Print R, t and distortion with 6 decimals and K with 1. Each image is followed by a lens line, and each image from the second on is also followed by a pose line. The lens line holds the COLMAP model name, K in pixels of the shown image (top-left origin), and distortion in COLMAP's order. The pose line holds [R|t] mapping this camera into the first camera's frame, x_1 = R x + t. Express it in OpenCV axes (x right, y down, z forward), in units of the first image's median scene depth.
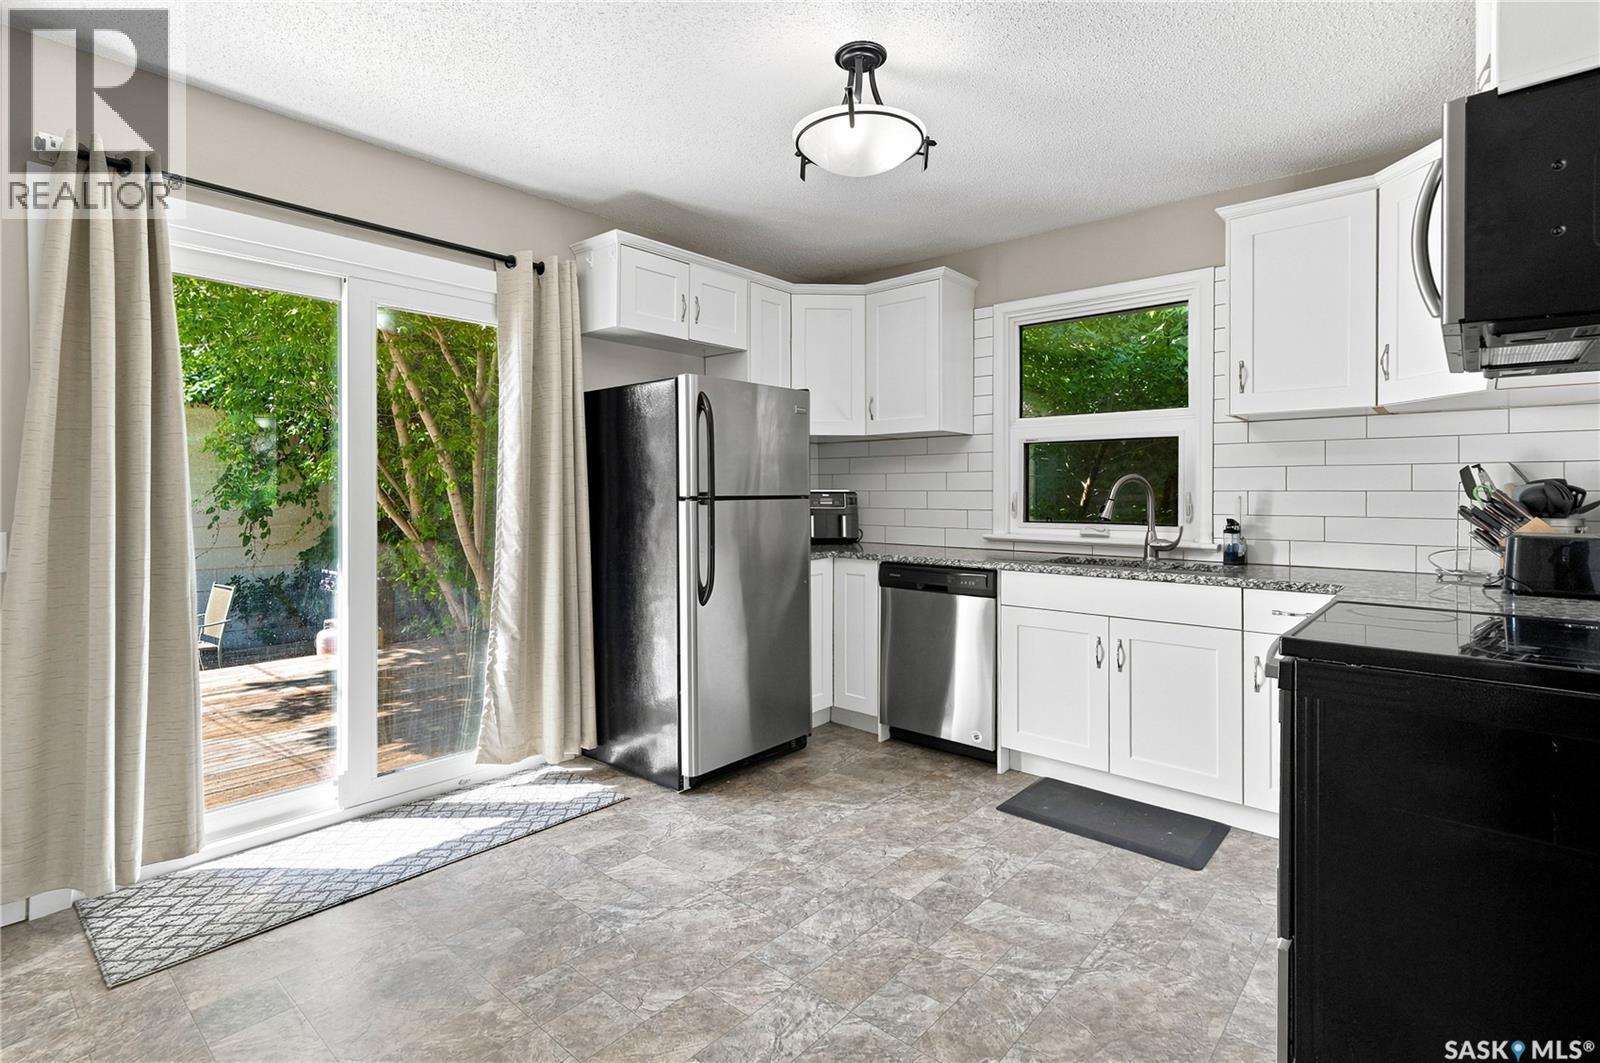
lens RADIAL K [[776.2, 0, 811.4], [0, 776.2, 493.8], [0, 0, 1]] dist [0.009570, 0.000647]
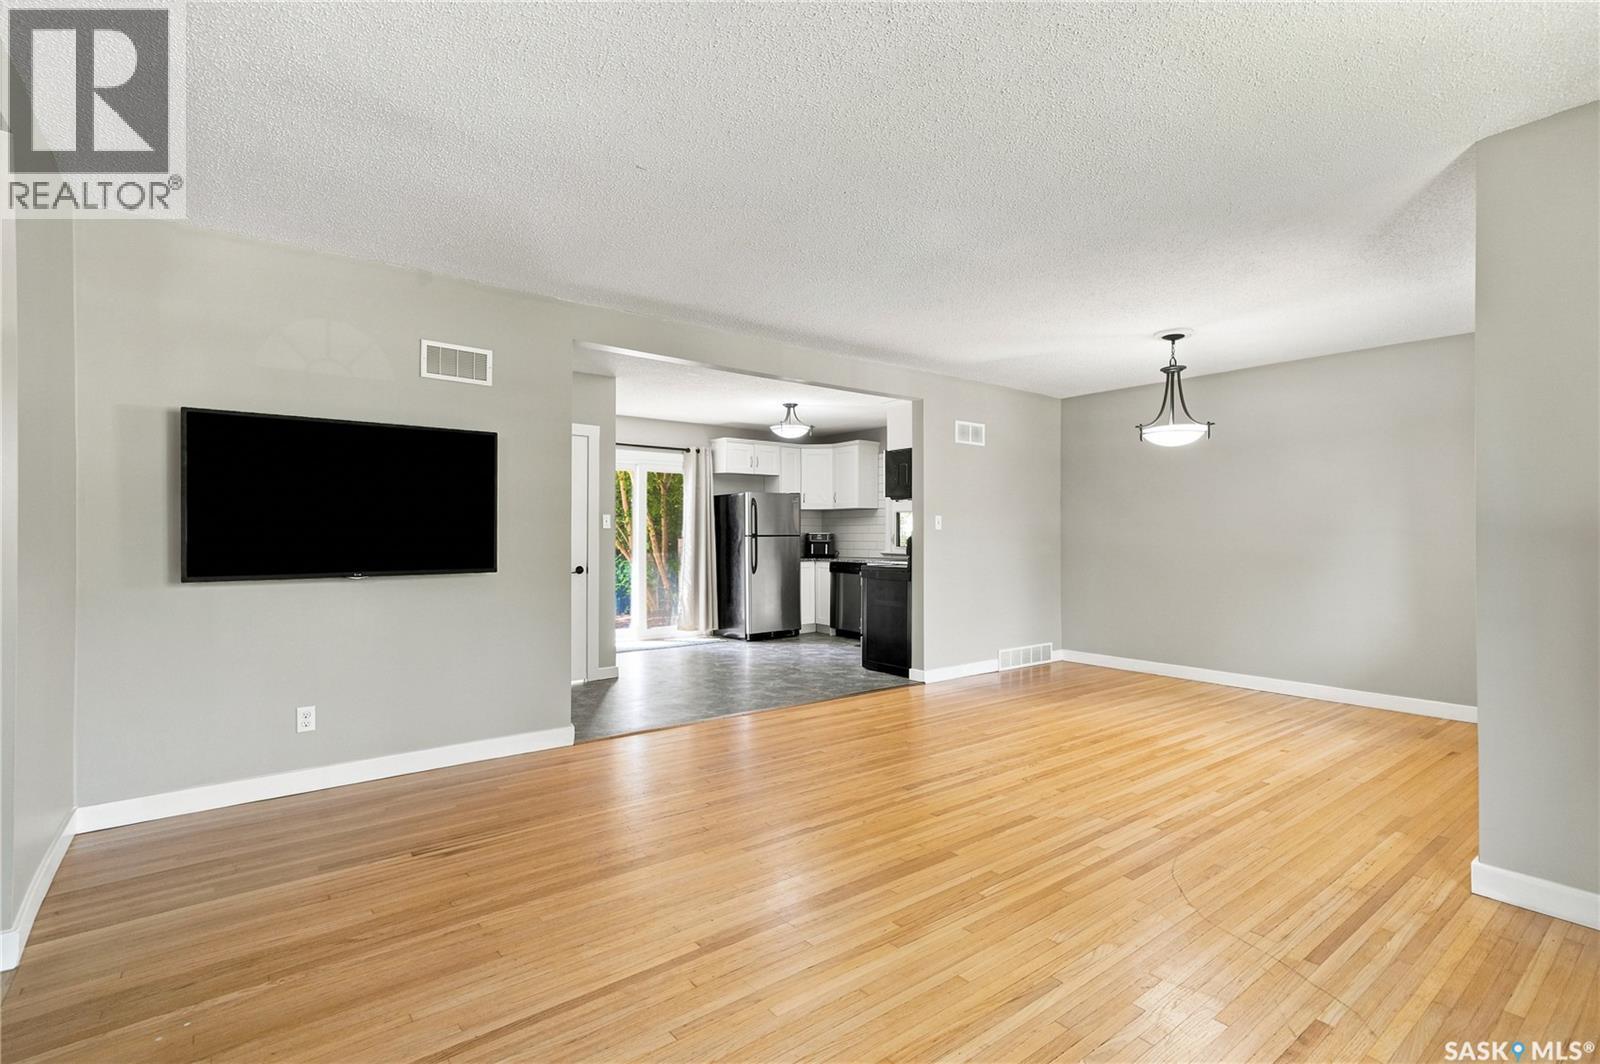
lens RADIAL K [[776.2, 0, 807.8], [0, 776.2, 530.2], [0, 0, 1]] dist [0.009570, 0.000647]
pose [[0.982961, -0.001754, -0.183803, 0.523613], [-0.000008, 0.999954, -0.009586, 0.011310], [0.183812, 0.009424, 0.982916, -1.588928]]
